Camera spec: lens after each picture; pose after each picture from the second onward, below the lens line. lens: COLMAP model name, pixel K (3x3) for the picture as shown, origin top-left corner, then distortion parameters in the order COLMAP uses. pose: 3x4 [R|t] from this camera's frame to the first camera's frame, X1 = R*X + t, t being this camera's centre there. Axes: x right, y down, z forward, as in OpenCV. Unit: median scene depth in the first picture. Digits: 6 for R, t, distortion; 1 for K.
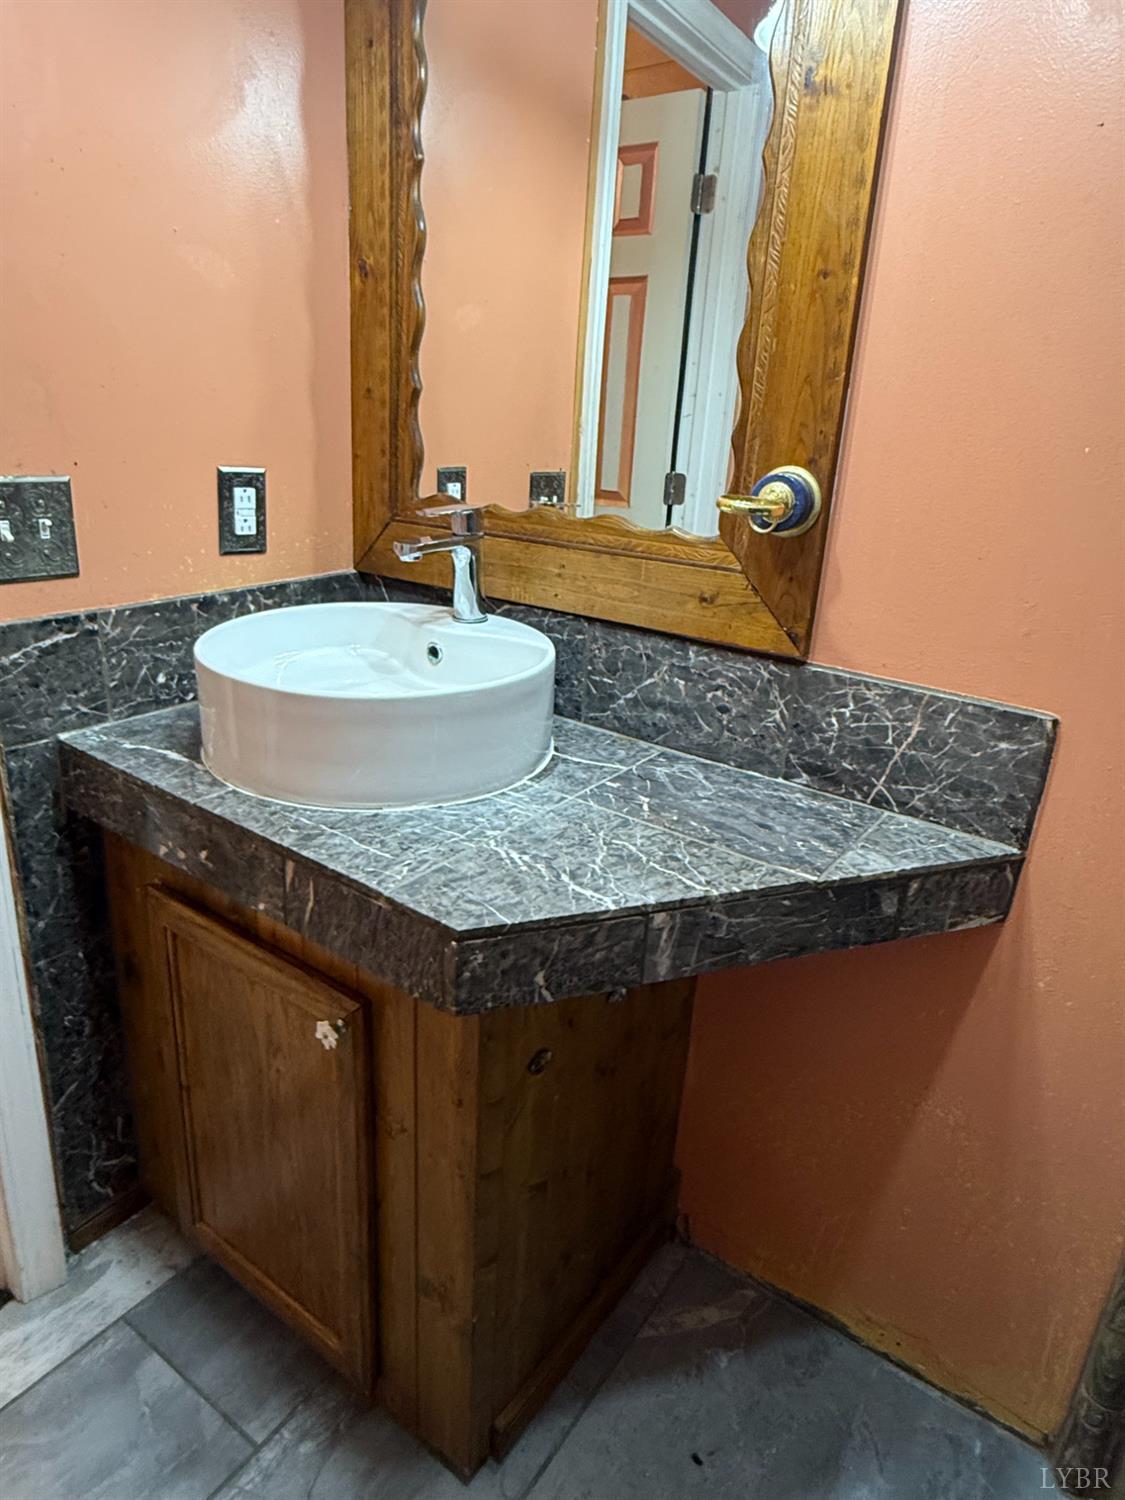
lens RADIAL K [[915.4, 0, 549.4], [0, 915.4, 727.1], [0, 0, 1]] dist [0.000755, -0.001643]
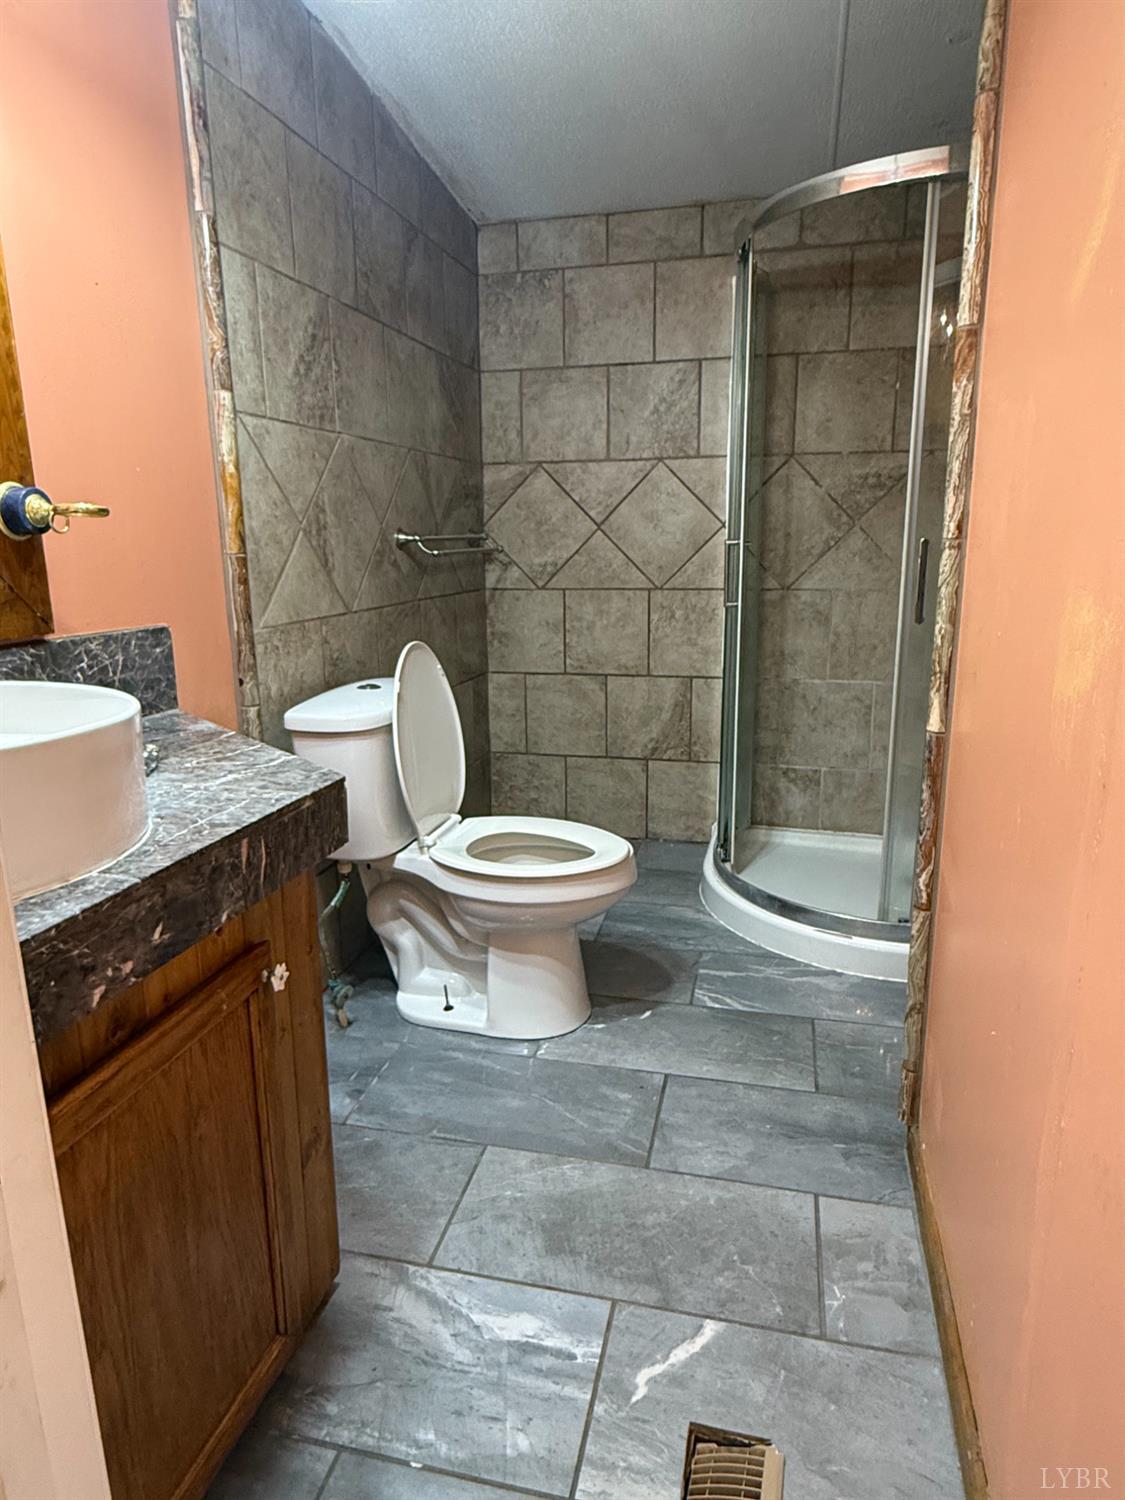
lens RADIAL K [[915.4, 0, 561.5], [0, 915.4, 749.4], [0, 0, 1]] dist [0.000755, -0.001643]
pose [[-0.365460, -0.261790, 0.893255, -1.207249], [0.289448, 0.880099, 0.376357, -0.218391], [-0.884680, 0.396095, -0.245866, 0.793285]]
